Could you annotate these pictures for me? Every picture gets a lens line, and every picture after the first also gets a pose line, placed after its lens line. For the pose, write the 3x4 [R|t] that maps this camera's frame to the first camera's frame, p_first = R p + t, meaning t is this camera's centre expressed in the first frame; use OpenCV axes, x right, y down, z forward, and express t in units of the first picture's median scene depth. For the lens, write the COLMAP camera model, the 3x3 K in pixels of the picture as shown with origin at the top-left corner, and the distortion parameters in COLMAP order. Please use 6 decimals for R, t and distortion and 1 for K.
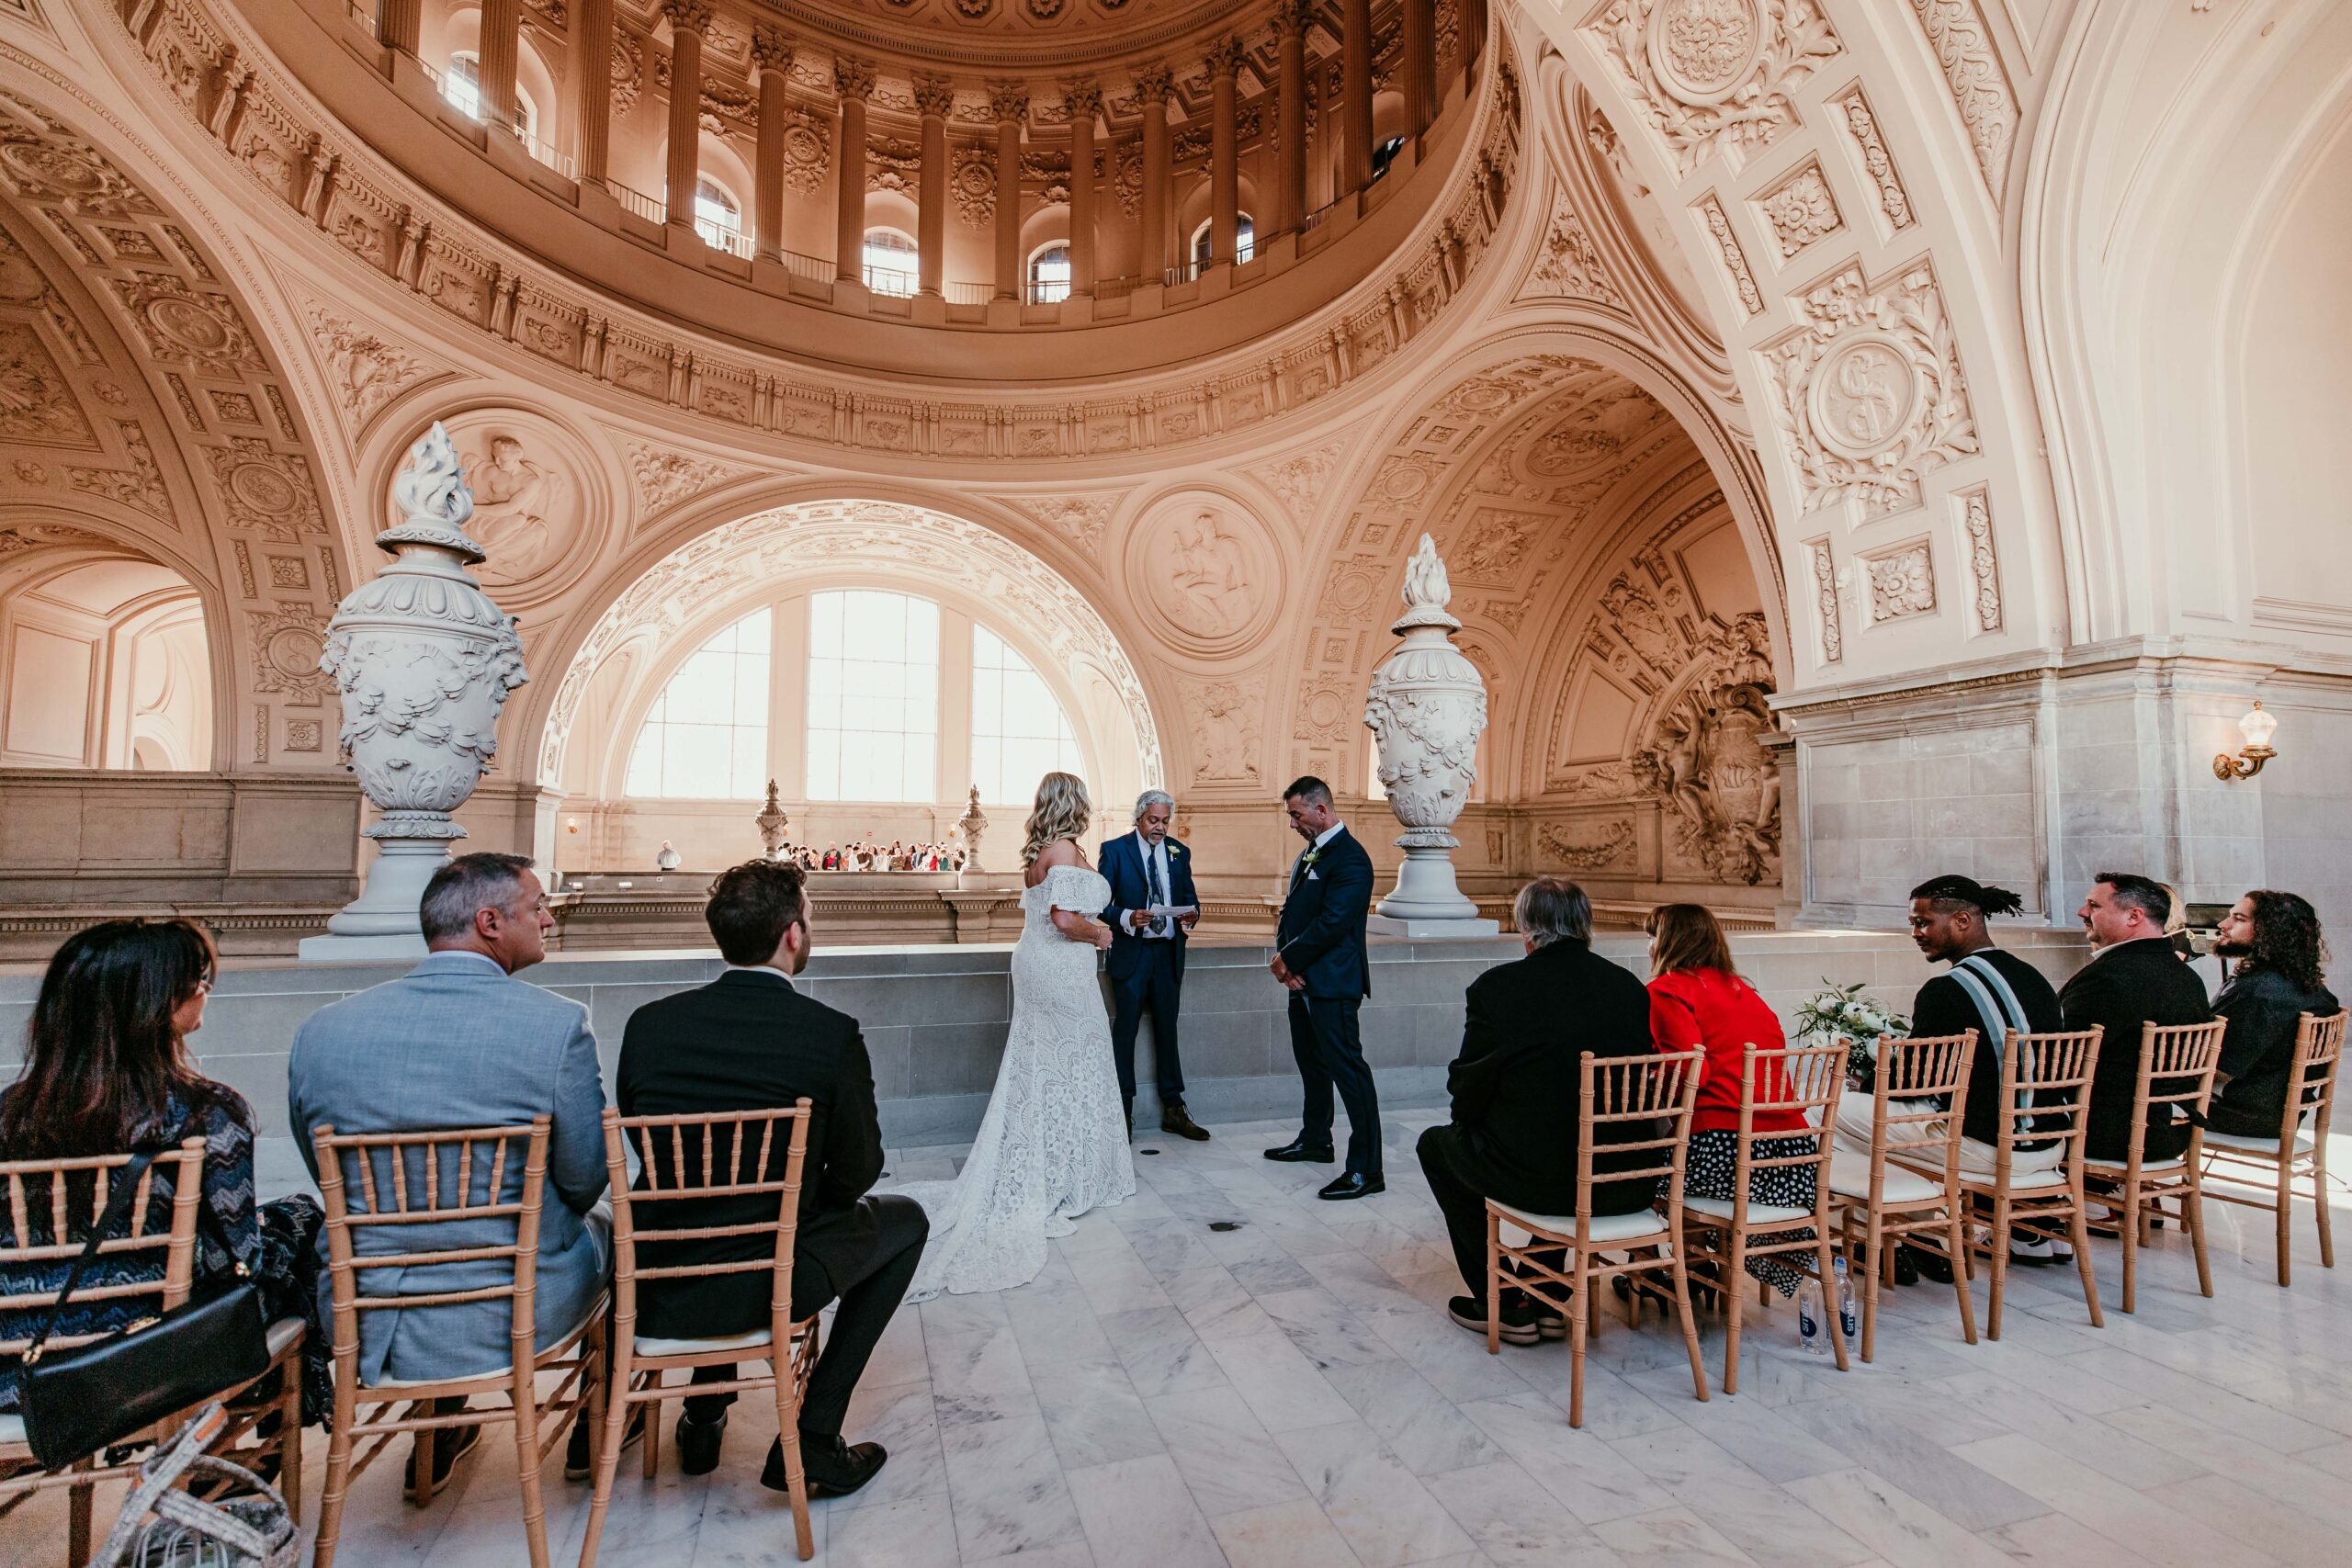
lens RADIAL K [[978.2, 0, 1152.8], [0, 978.2, 794.1], [0, 0, 1]] dist [-0.004431, -0.000103]
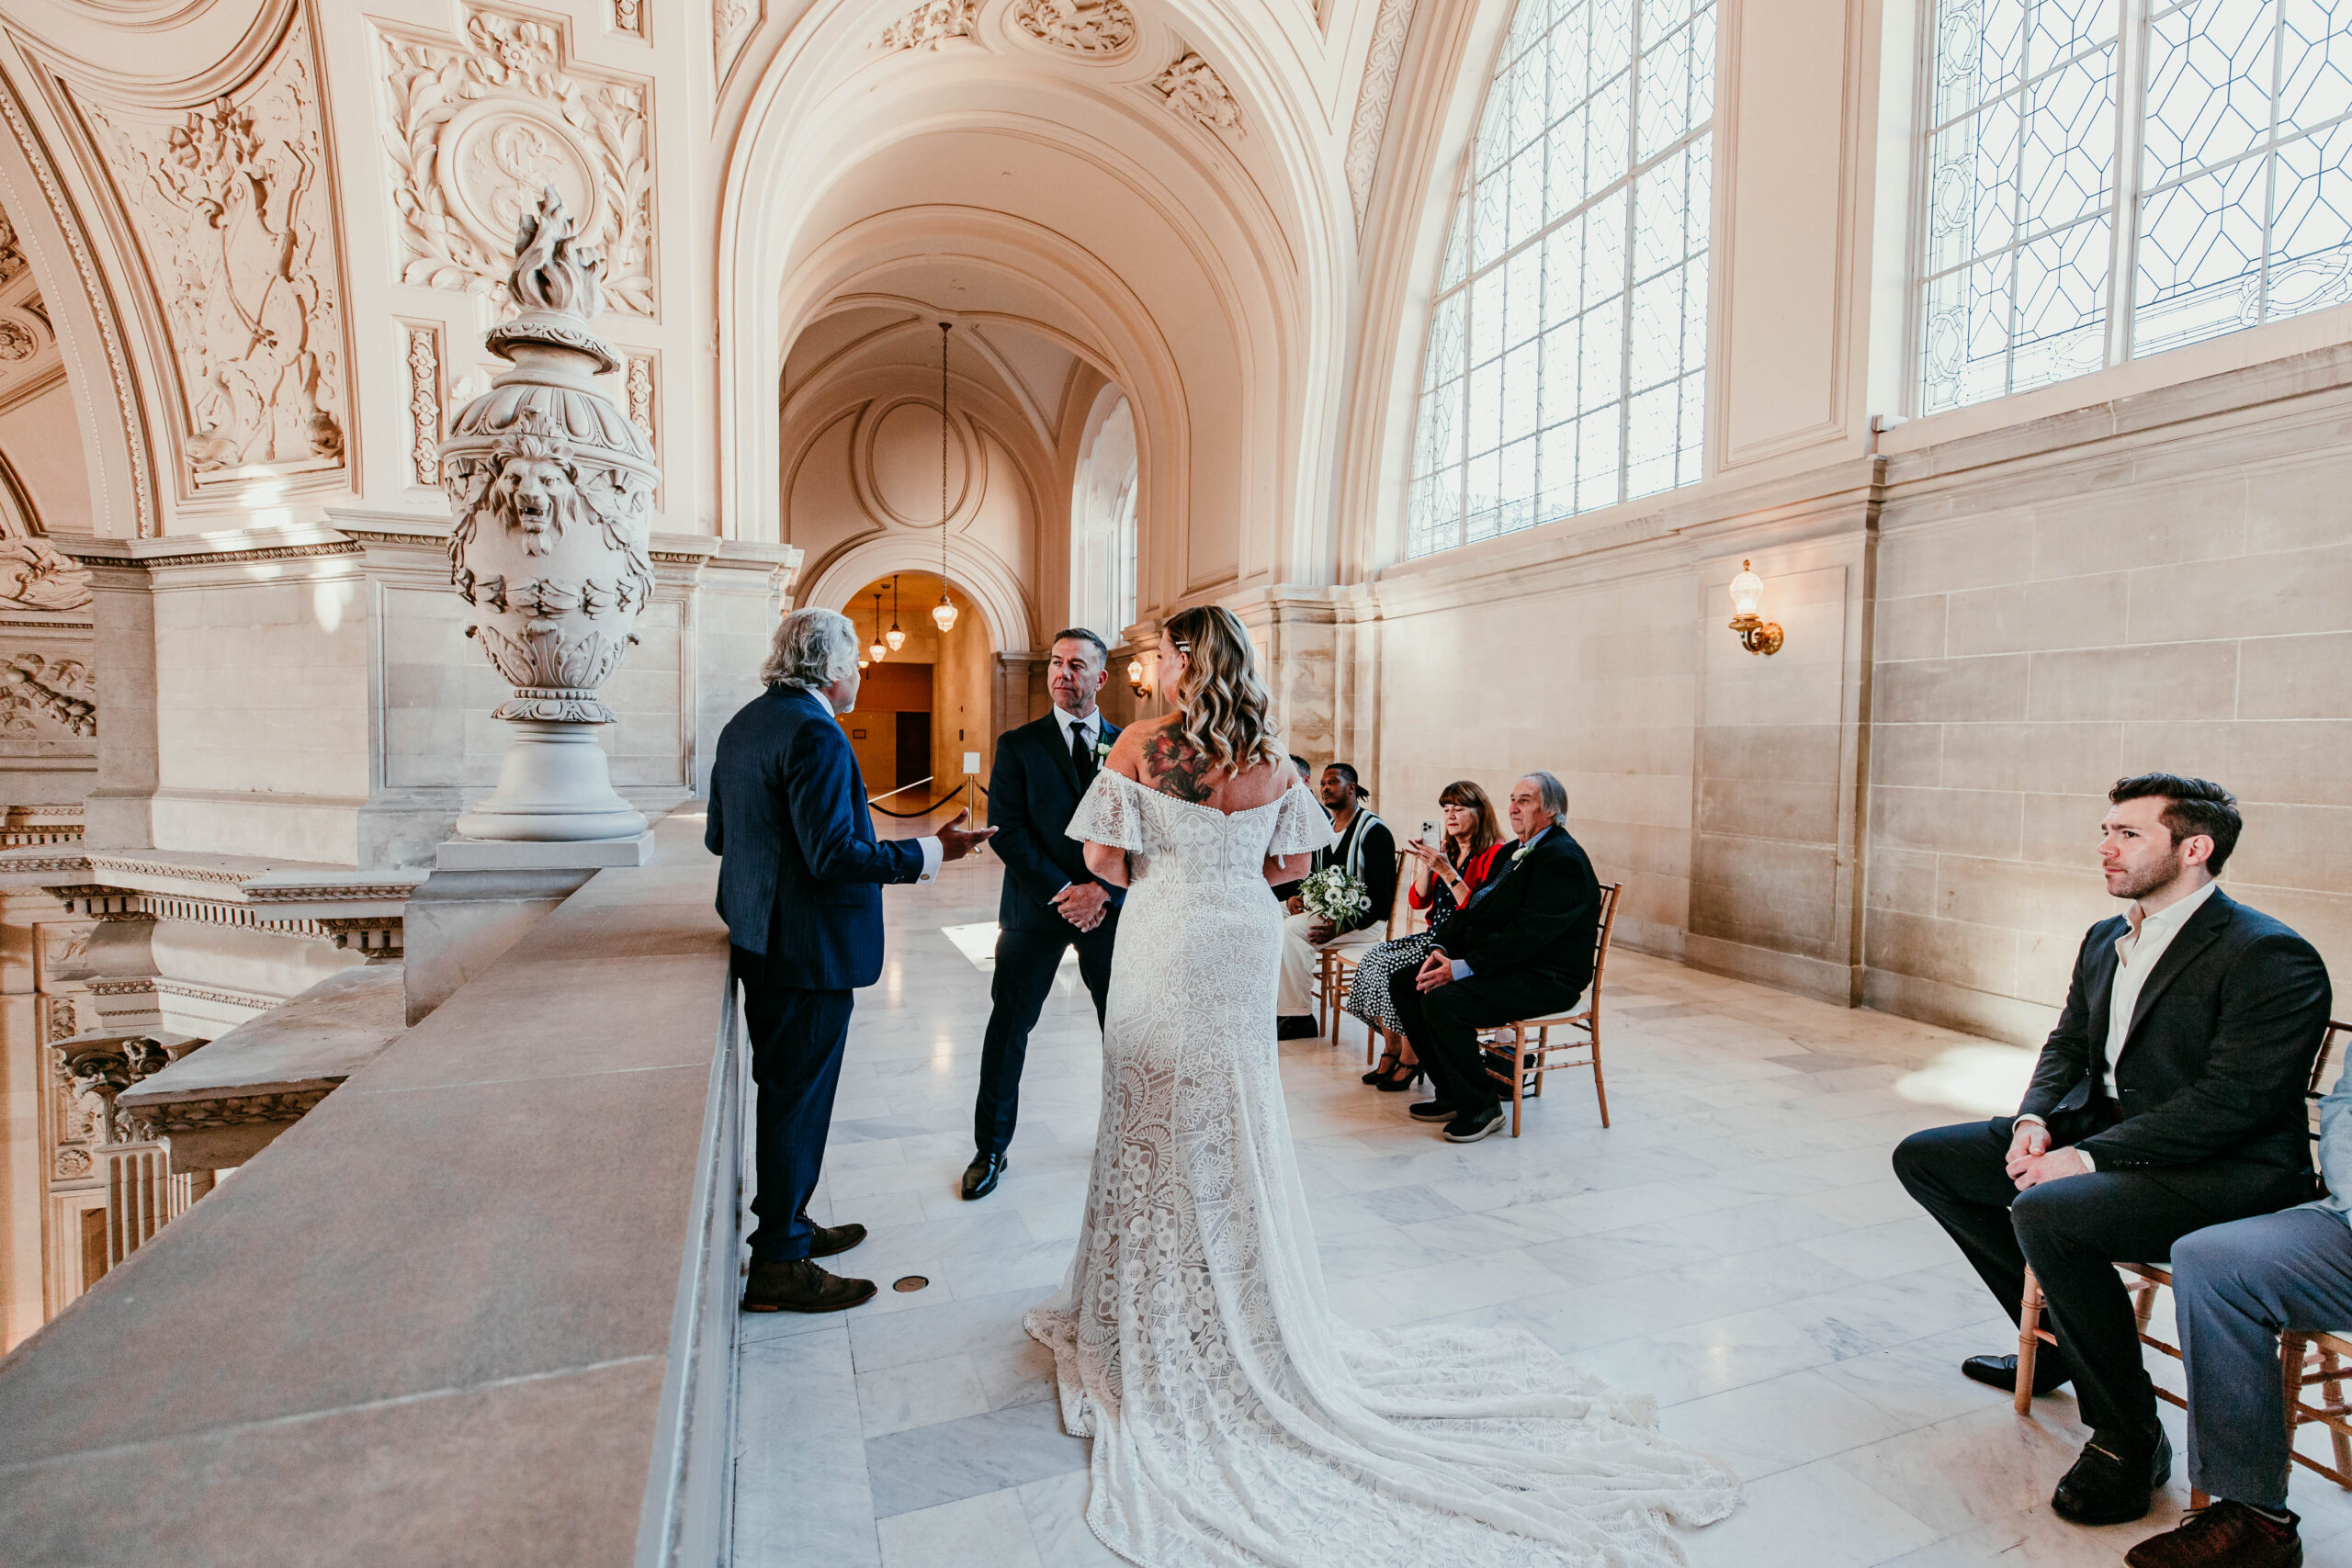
lens RADIAL K [[1172.4, 0, 1181.1], [0, 1172.4, 788.8], [0, 0, 1]] dist [0.000450, 0.000164]
pose [[-0.072475, -0.048143, 0.996208, -0.393676], [-0.077368, 0.996096, 0.042509, 0.028716], [-0.994365, -0.073994, -0.075917, 0.549643]]
